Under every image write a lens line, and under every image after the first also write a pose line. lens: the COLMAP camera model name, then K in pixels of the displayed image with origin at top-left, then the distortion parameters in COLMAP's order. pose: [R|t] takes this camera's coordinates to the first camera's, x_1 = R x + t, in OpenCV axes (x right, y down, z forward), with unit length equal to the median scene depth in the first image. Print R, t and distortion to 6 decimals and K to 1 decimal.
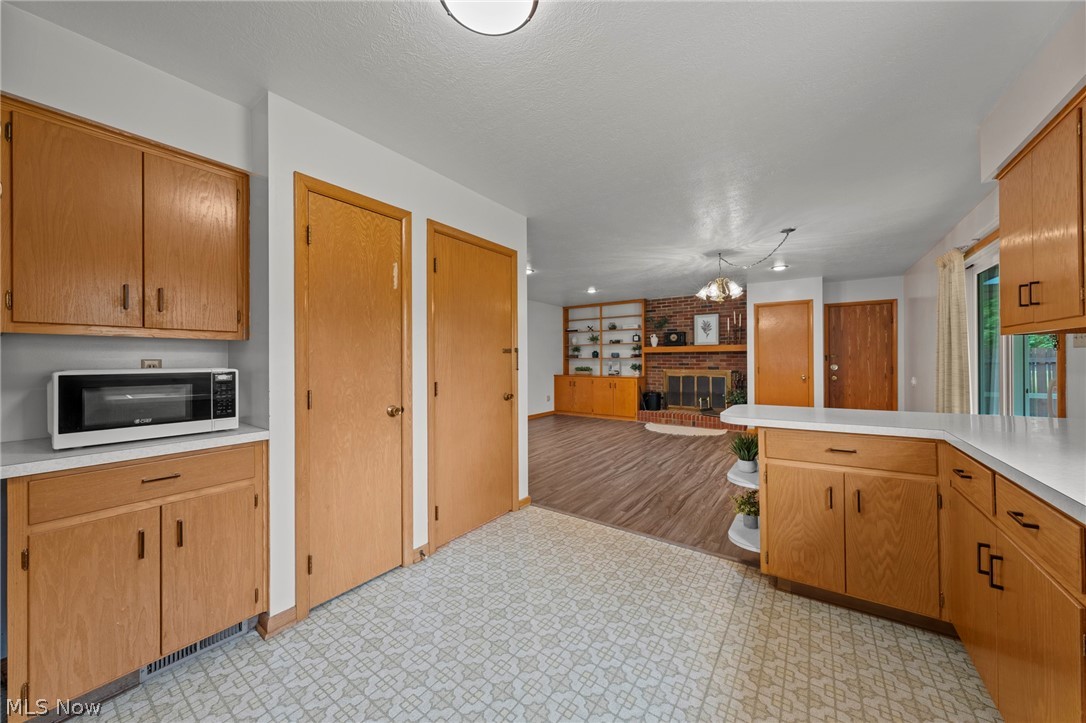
lens RADIAL K [[378.2, 0, 548.5], [0, 378.2, 360.0], [0, 0, 1]] dist [-0.000203, -0.000151]
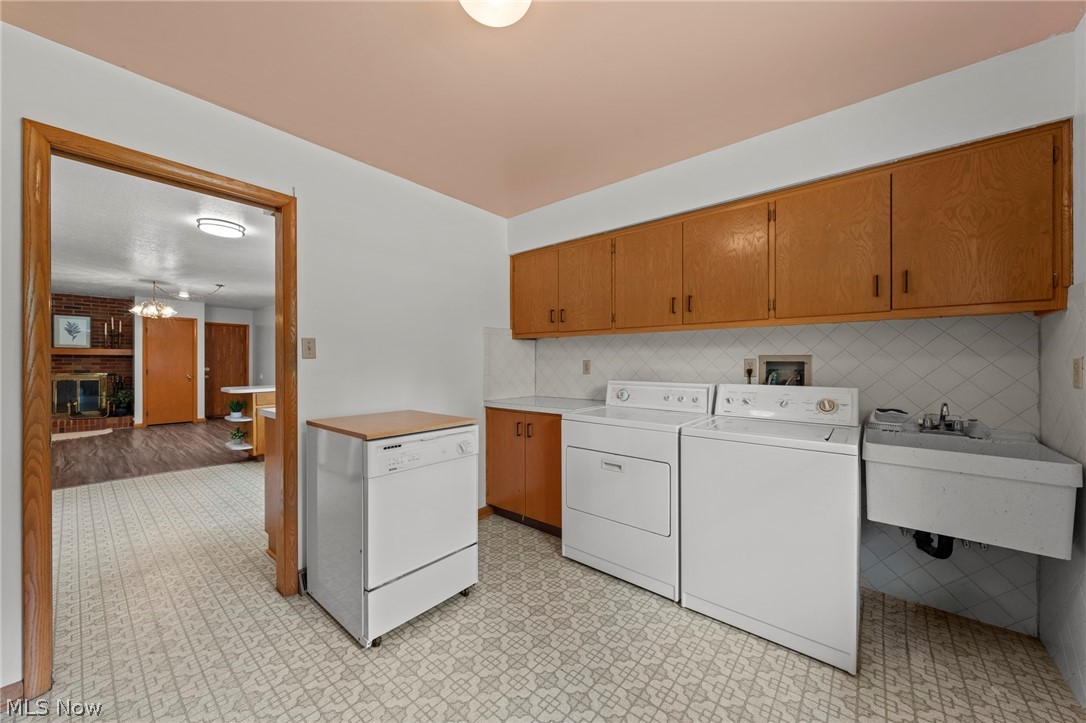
lens RADIAL K [[397.9, 0, 545.8], [0, 397.9, 363.6], [0, 0, 1]] dist [-0.003505, 0.000193]
pose [[0.079710, 0.003158, 0.996813, -0.981206], [-0.003583, 0.999989, -0.002882, -0.000963], [-0.996812, -0.003342, 0.079721, -0.564645]]
